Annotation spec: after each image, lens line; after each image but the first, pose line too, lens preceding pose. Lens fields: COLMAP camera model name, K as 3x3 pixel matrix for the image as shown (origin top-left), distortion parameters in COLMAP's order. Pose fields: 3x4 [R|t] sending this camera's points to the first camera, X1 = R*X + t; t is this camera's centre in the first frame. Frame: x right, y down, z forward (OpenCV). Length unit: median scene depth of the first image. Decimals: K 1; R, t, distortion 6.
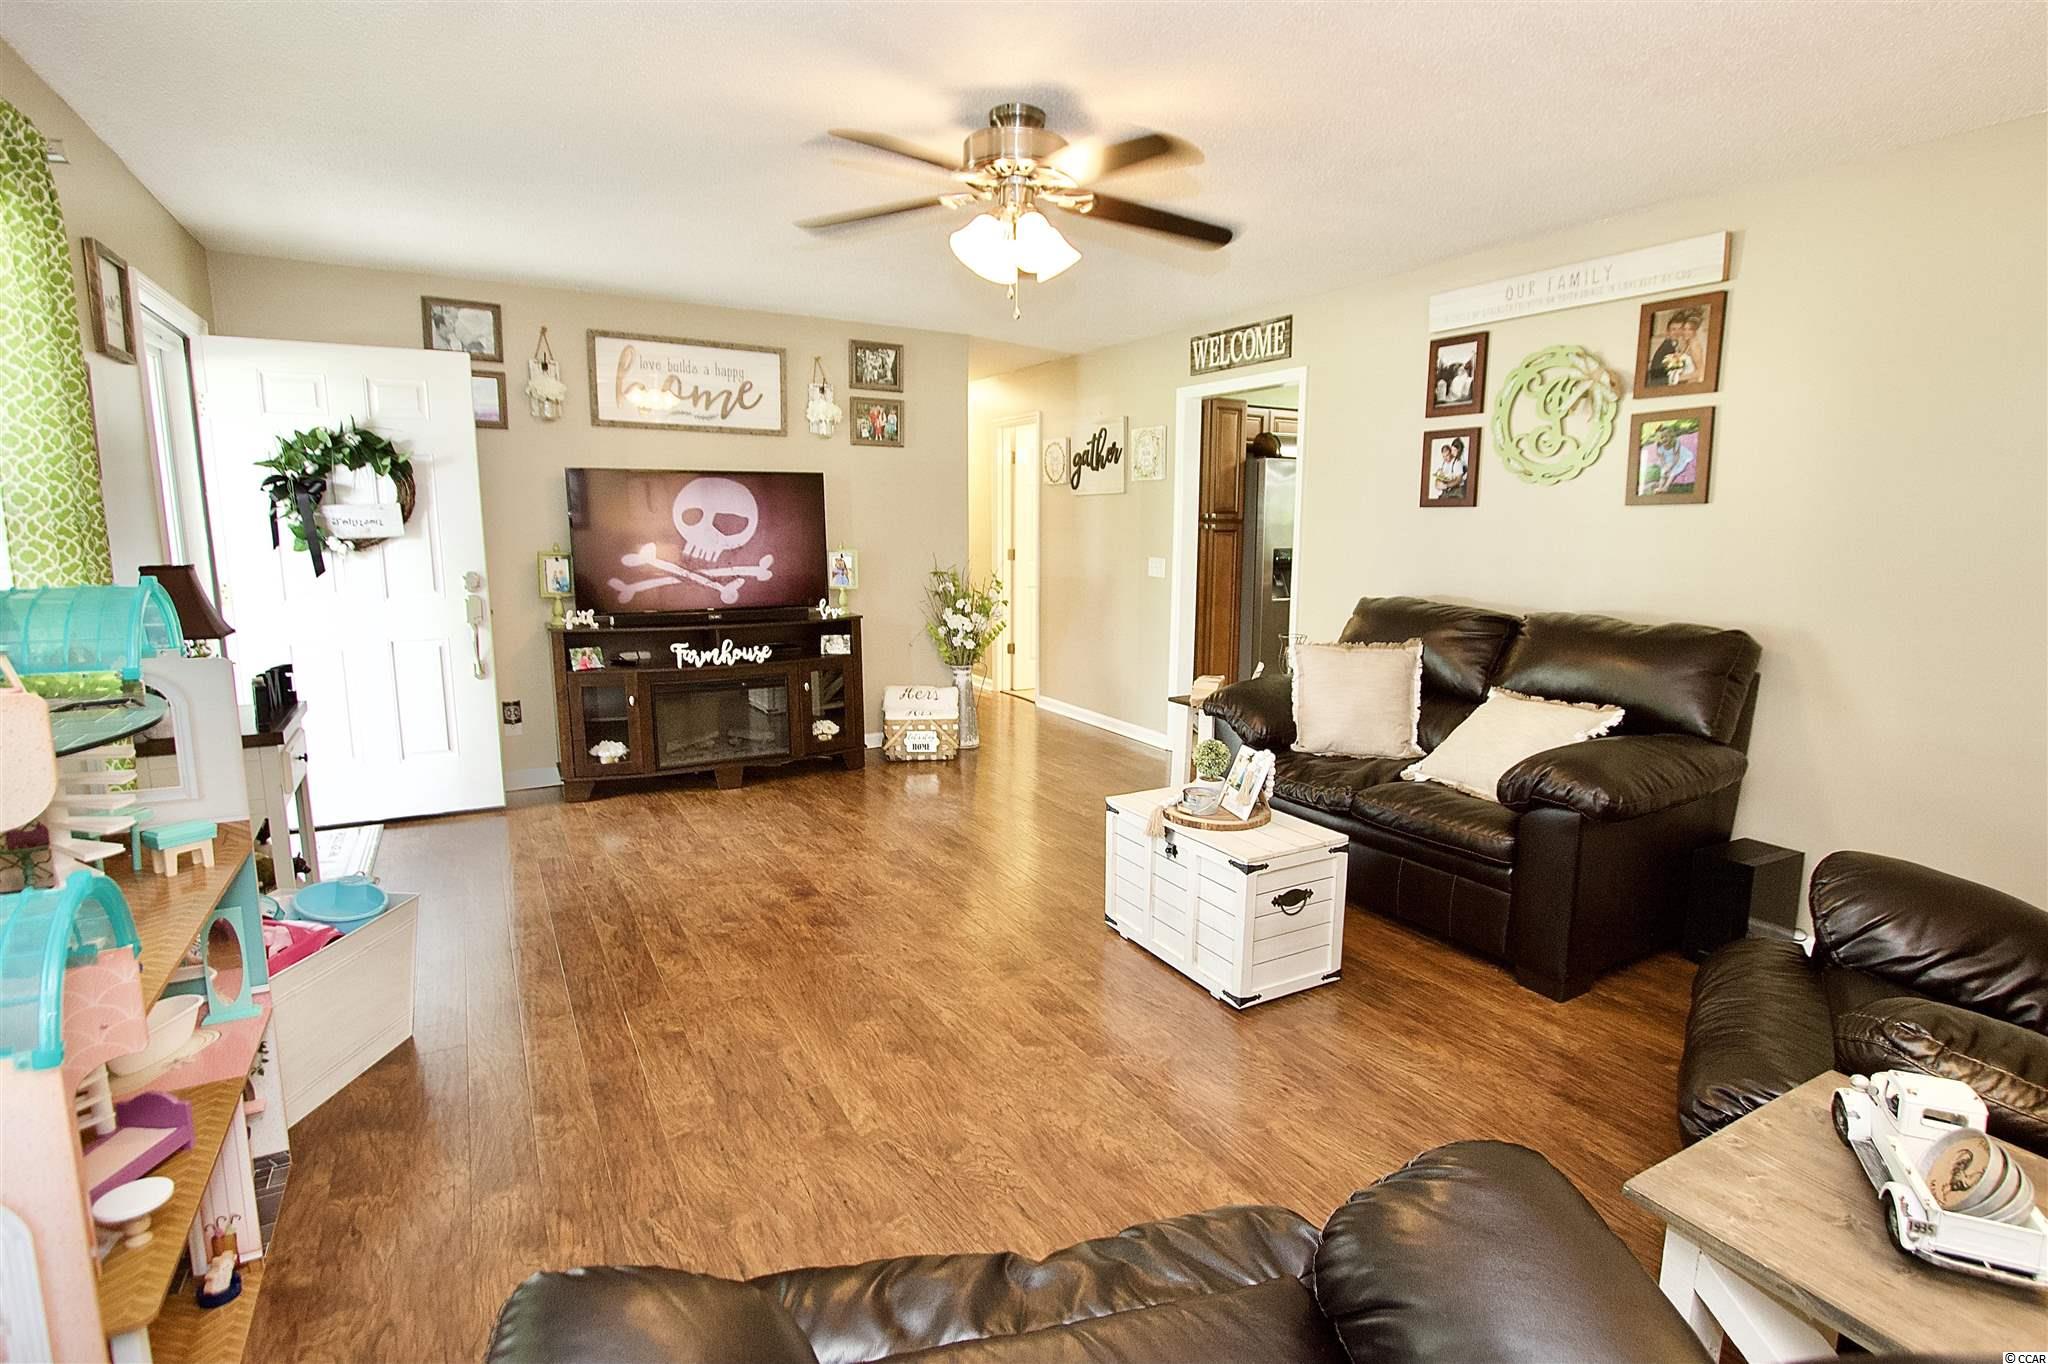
lens RADIAL K [[988.7, 0, 1061.7], [0, 988.7, 676.8], [0, 0, 1]] dist [-0.005859, -0.001831]
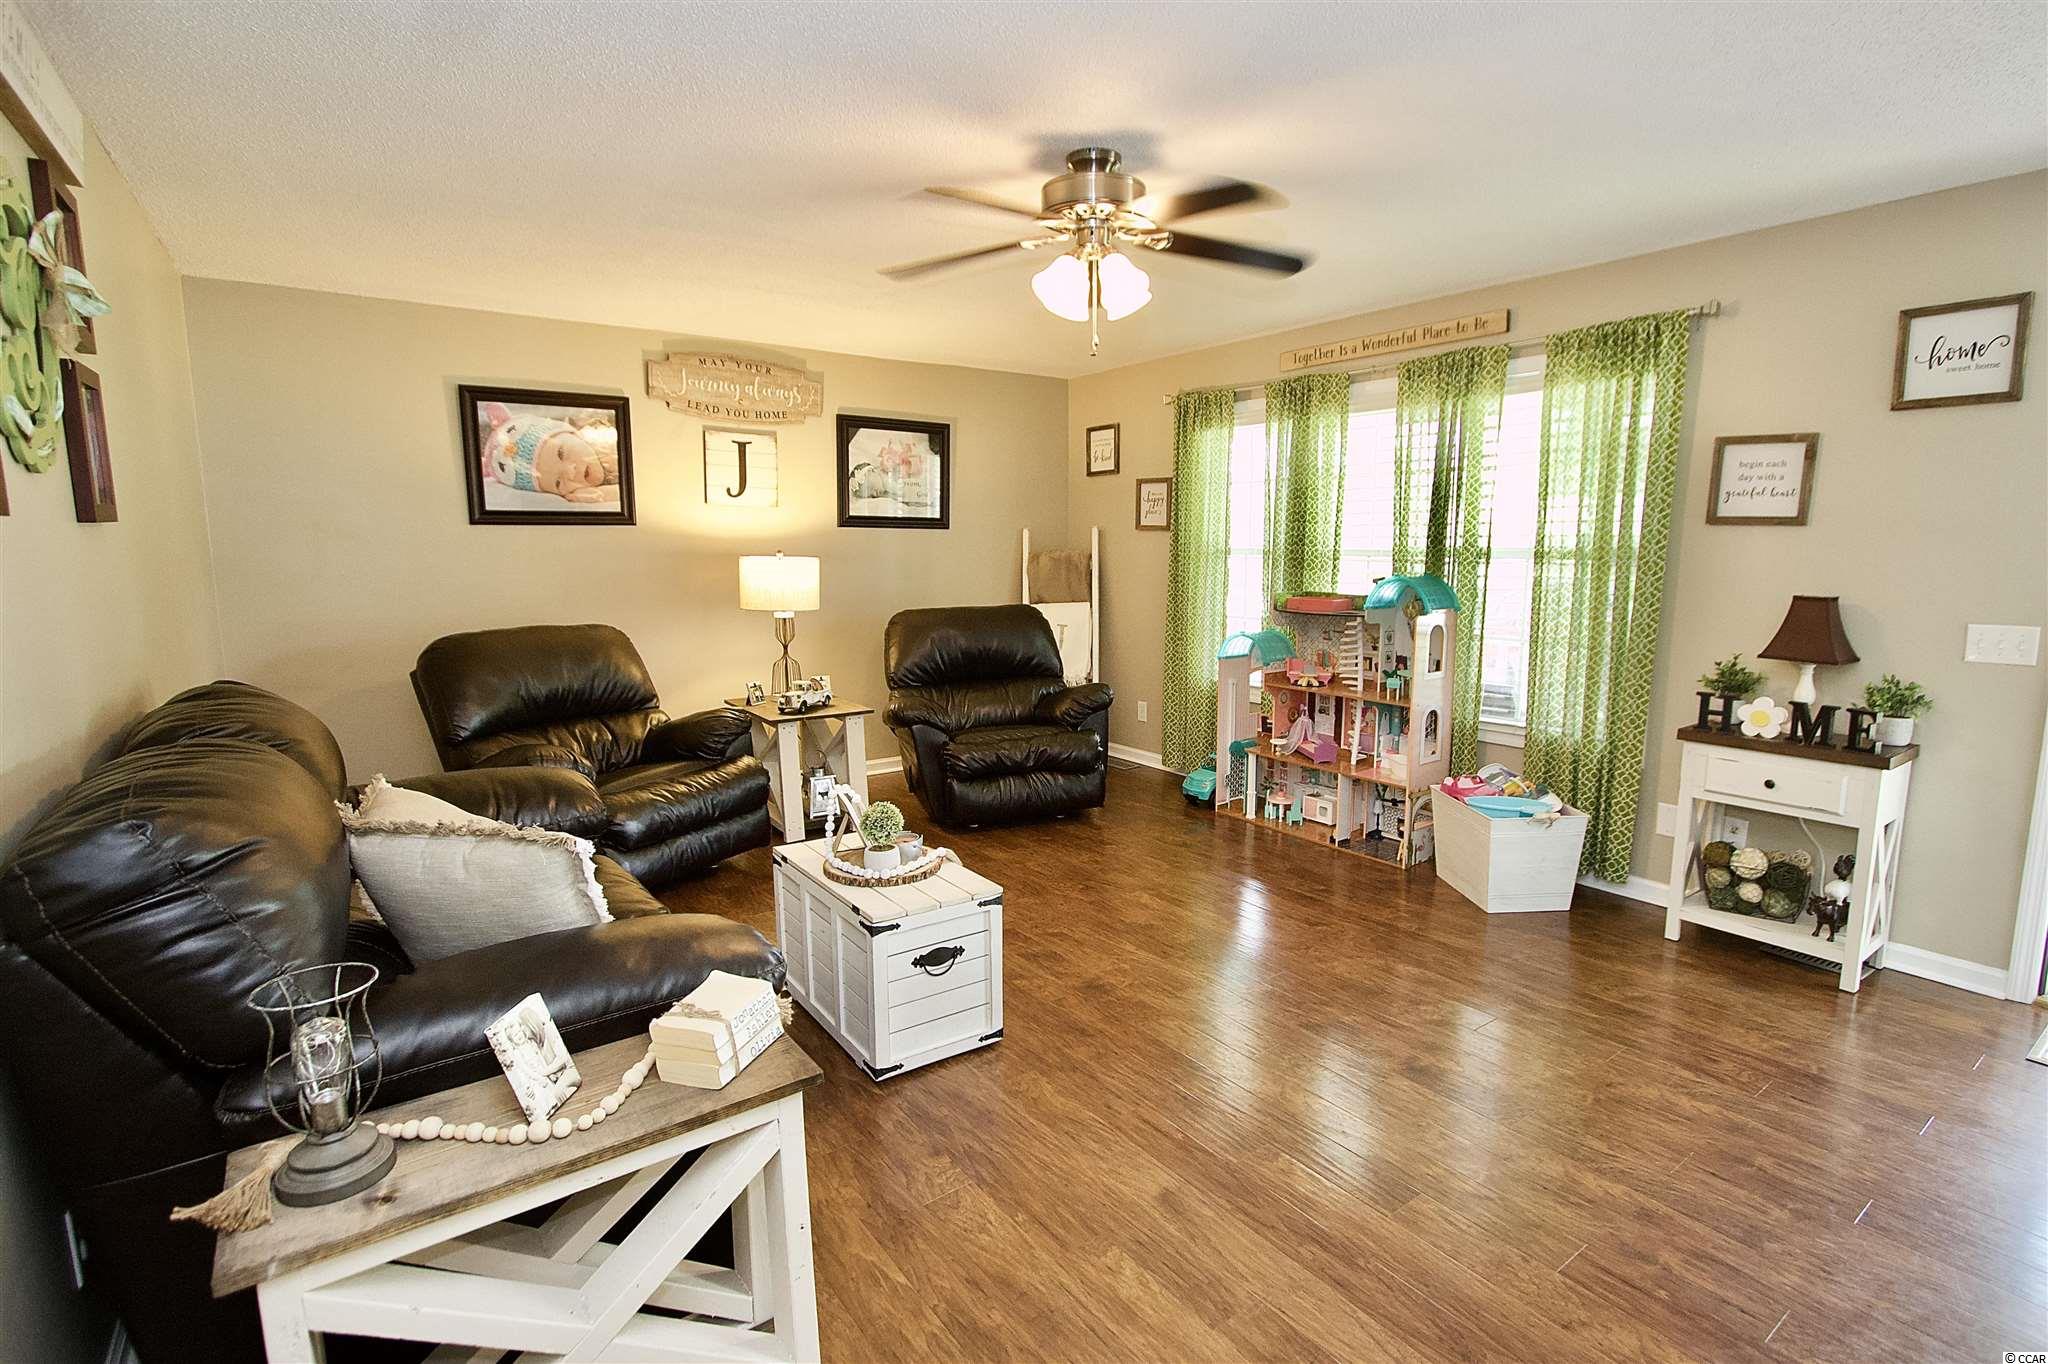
lens RADIAL K [[988.7, 0, 1056.5], [0, 988.7, 687.4], [0, 0, 1]] dist [-0.005859, -0.001831]
pose [[-0.995178, 0.005322, -0.097942, 0.064389], [-0.024504, 0.953376, 0.300790, -0.226243], [0.094976, 0.301739, -0.948648, 1.369819]]
